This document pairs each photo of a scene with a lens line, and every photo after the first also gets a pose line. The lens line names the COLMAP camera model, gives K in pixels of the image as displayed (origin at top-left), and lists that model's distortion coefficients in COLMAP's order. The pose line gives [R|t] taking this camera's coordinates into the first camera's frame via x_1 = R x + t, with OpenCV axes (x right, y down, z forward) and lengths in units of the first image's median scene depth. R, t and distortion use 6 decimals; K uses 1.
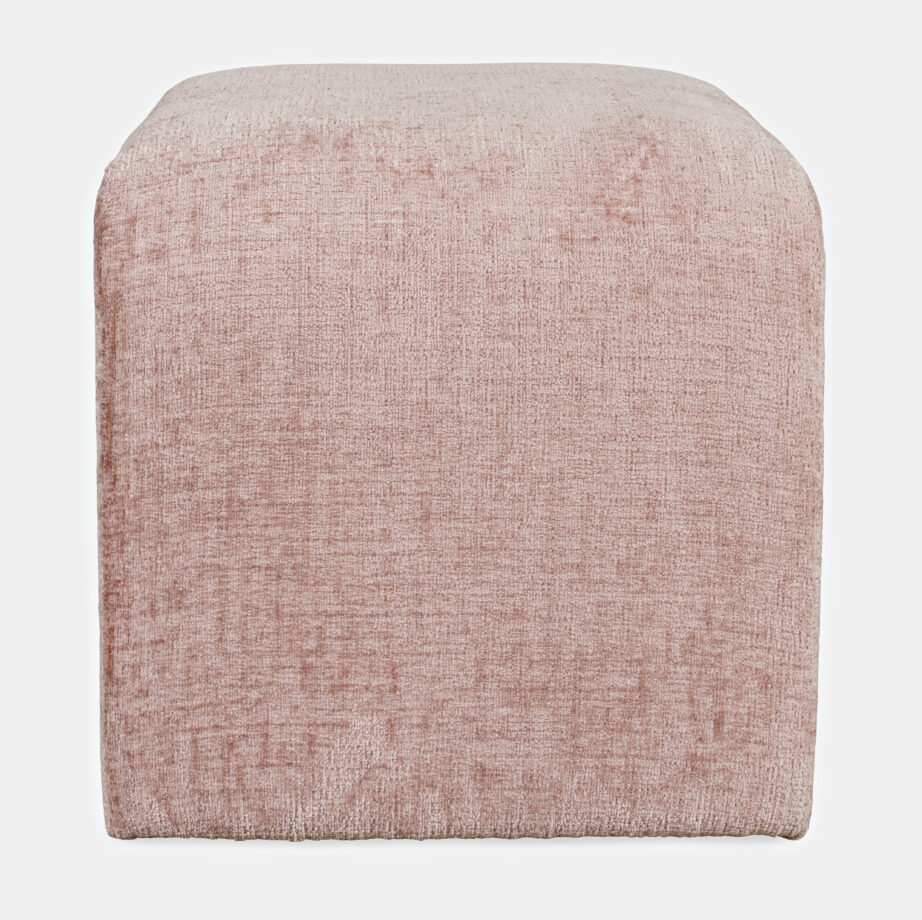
lens RADIAL K [[1738.0, 0, 461.0], [0, 1738.0, 458.5], [0, 0, 1]] dist [-0.001248, 0.000000]
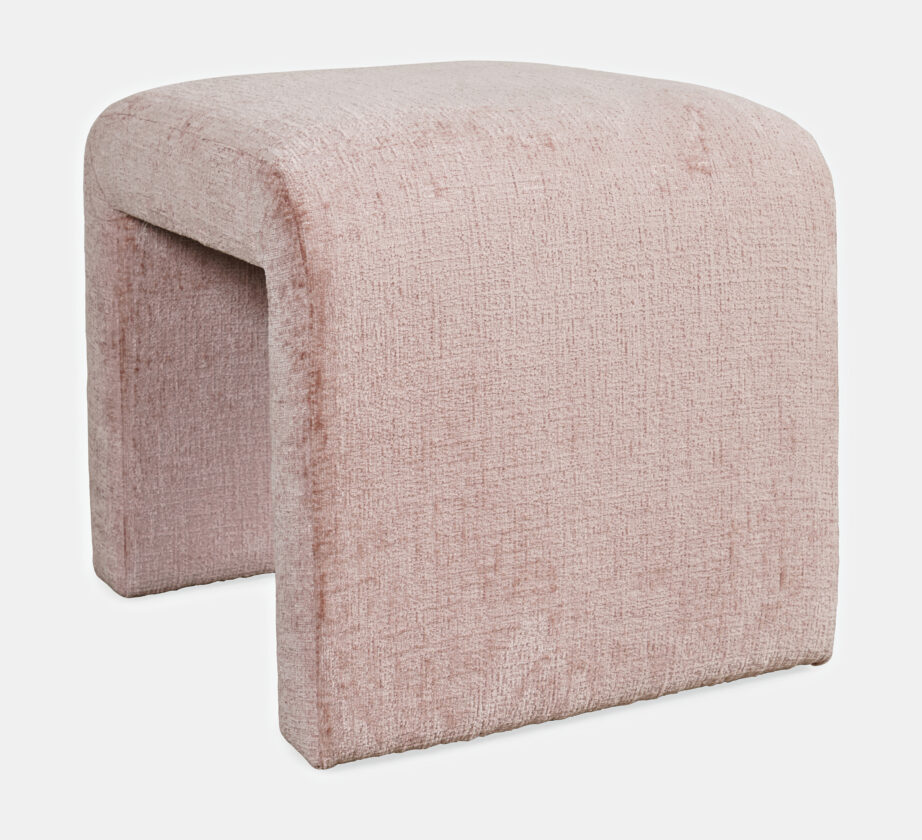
lens RADIAL K [[1565.2, 0, 461.2], [0, 1565.2, 421.4], [0, 0, 1]] dist [0.007066, 0.000000]
pose [[0.935408, -0.130133, 0.328750, -0.437993], [0.135096, 0.990802, 0.007808, 0.004524], [-0.326742, 0.037109, 0.944385, 0.023522]]
